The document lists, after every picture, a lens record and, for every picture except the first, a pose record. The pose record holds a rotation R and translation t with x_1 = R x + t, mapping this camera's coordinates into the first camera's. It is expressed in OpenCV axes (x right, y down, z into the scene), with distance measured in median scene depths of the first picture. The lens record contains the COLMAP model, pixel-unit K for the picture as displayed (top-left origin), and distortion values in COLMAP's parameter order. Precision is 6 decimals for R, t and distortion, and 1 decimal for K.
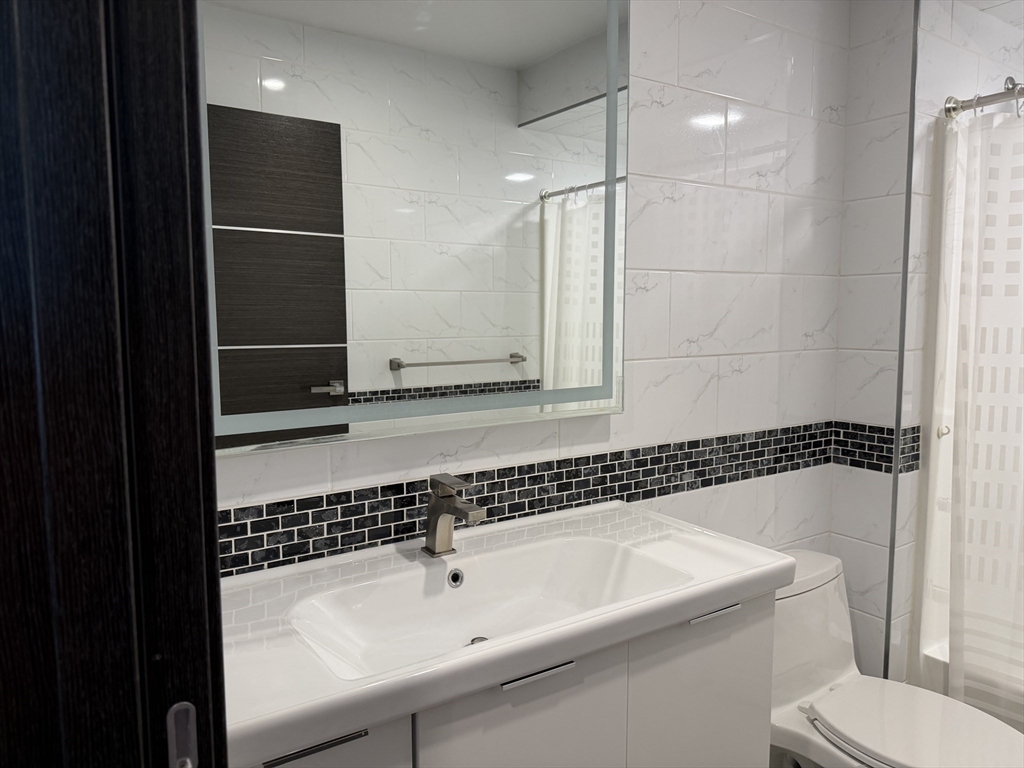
lens RADIAL K [[726.7, 0, 494.9], [0, 726.7, 386.2], [0, 0, 1]] dist [0.085814, -0.114106]
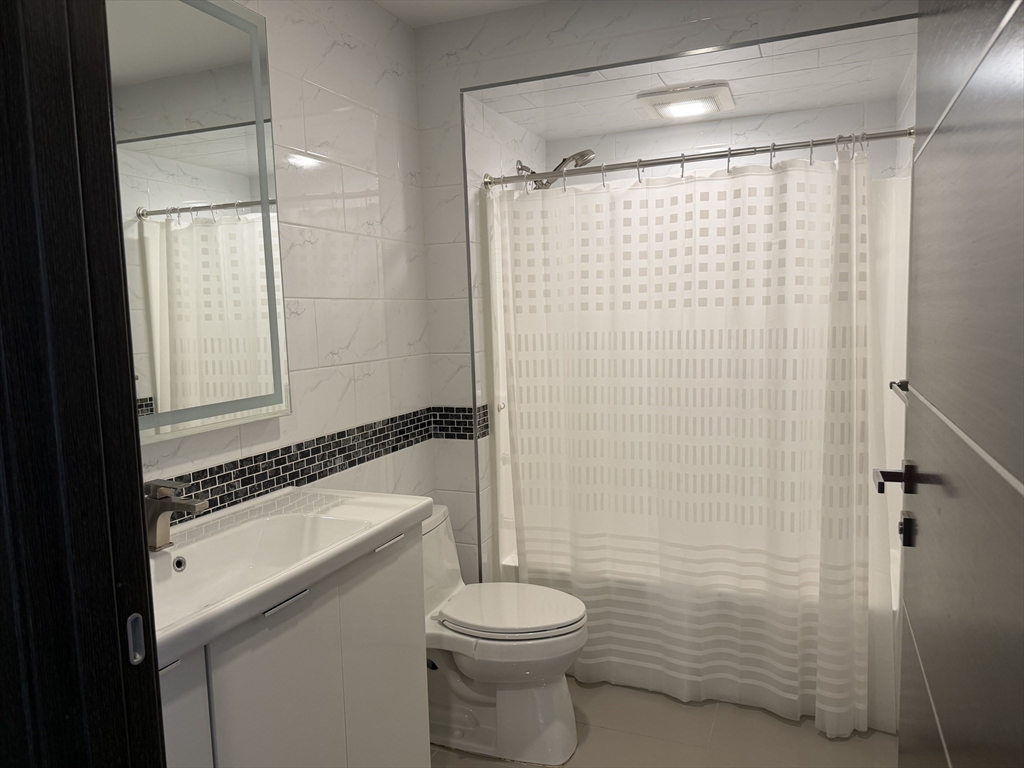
lens RADIAL K [[726.7, 0, 494.9], [0, 726.7, 386.2], [0, 0, 1]] dist [0.085814, -0.114106]
pose [[0.842347, -0.079110, 0.533098, -0.169011], [0.083718, 0.996368, 0.015574, -0.001547], [-0.532394, 0.031511, 0.845910, -0.211973]]
